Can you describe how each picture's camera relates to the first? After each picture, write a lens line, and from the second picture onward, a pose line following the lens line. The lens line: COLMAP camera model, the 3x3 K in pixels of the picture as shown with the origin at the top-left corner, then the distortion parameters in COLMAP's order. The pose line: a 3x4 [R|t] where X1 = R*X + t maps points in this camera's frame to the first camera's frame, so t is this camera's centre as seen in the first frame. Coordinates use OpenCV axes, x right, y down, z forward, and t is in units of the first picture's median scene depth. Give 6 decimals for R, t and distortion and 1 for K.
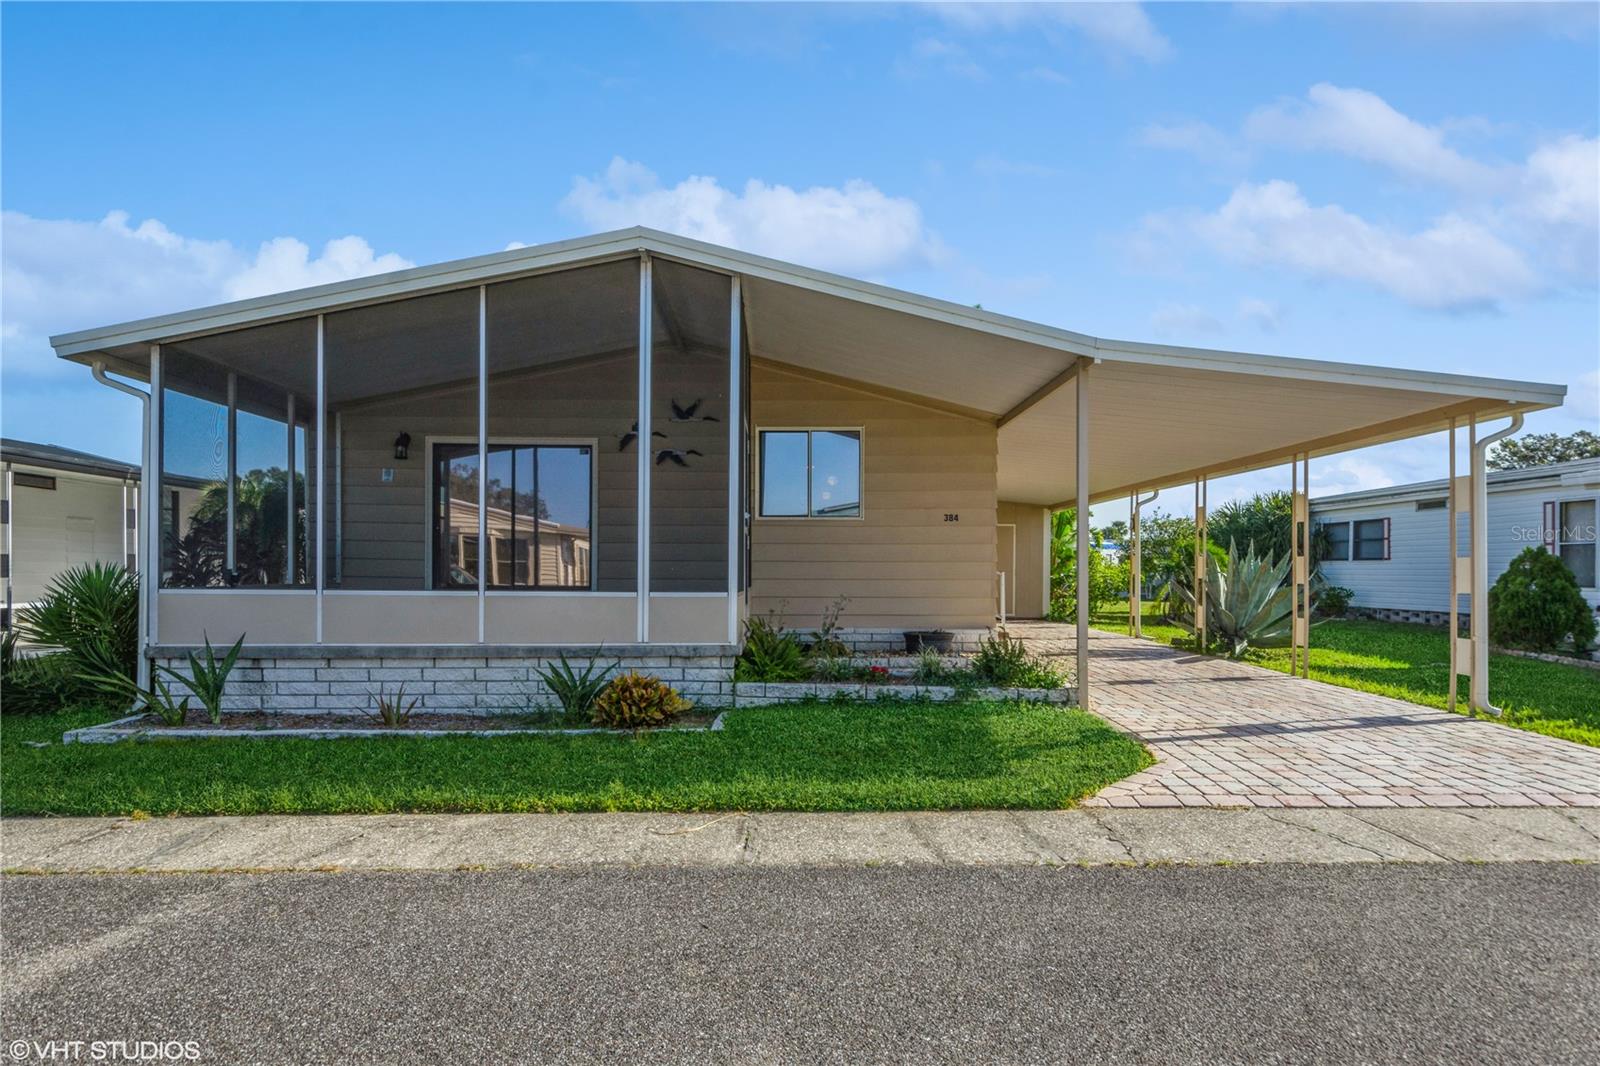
lens RADIAL K [[934.2, 0, 804.0], [0, 934.2, 567.7], [0, 0, 1]] dist [0.022406, -0.000187]
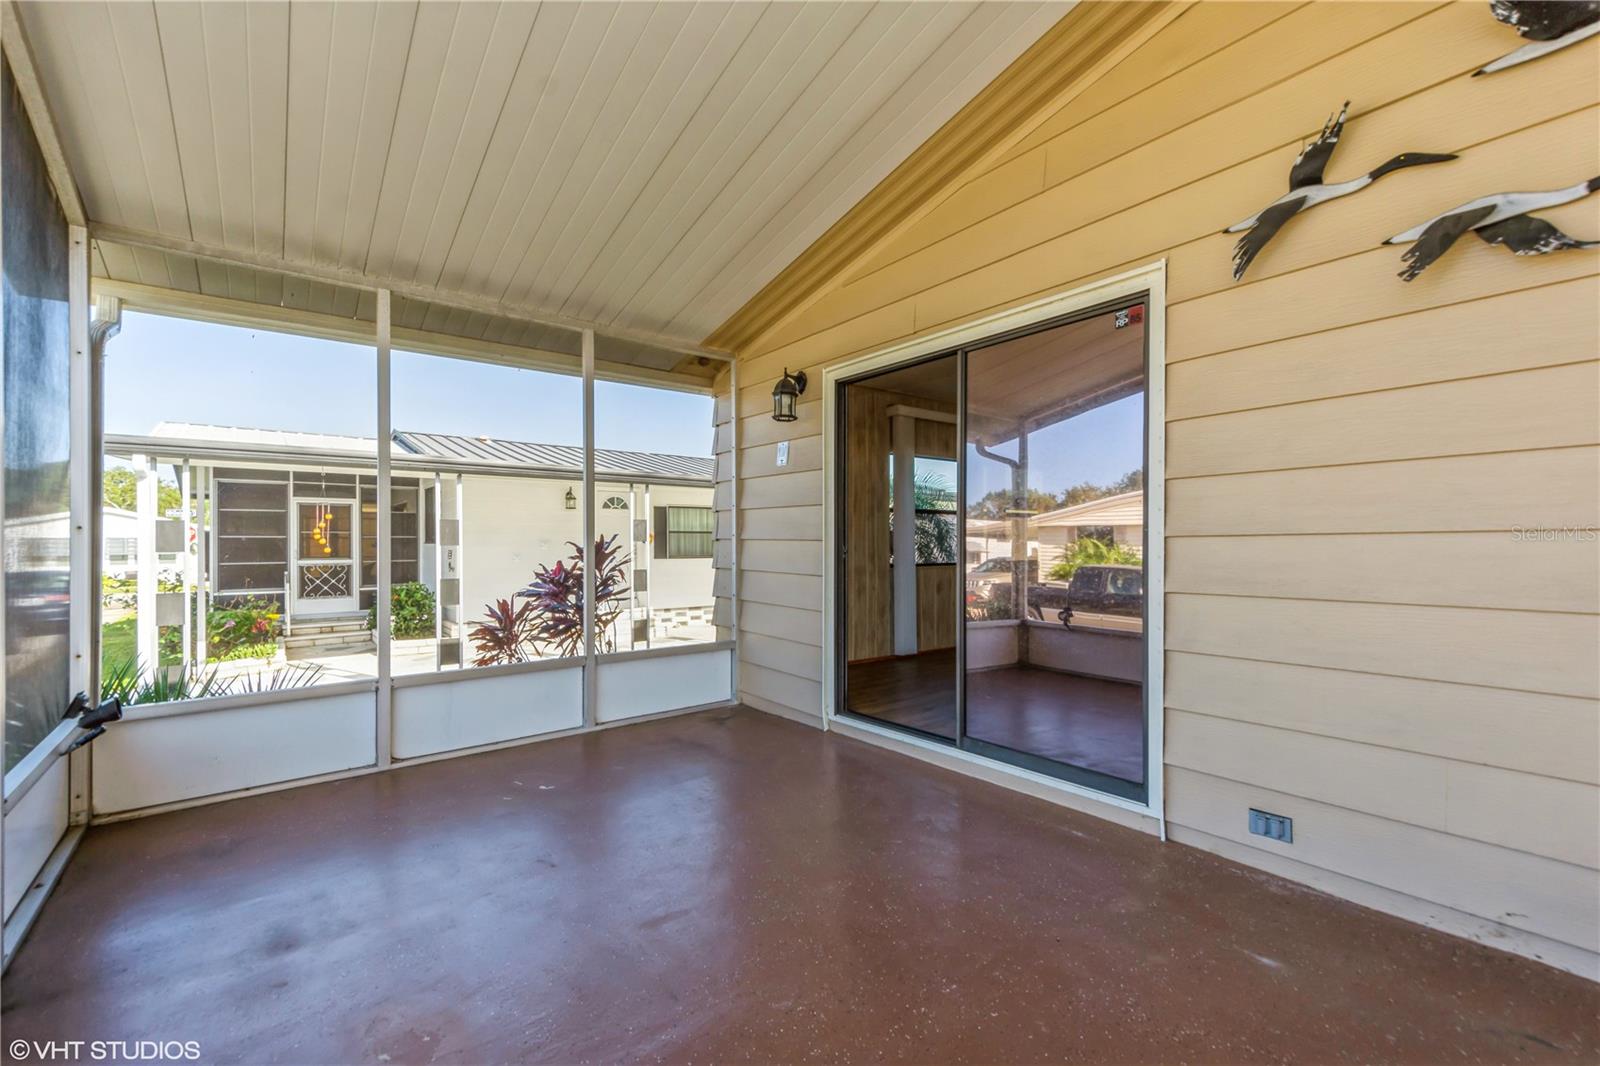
lens RADIAL K [[703.6, 0, 798.6], [0, 703.6, 552.9], [0, 0, 1]] dist [0.000706, 0.000117]
pose [[0.581375, 0.003353, -0.813629, -0.050232], [0.006404, 0.999942, 0.008696, -0.022723], [0.813611, -0.010266, 0.581319, 0.402599]]
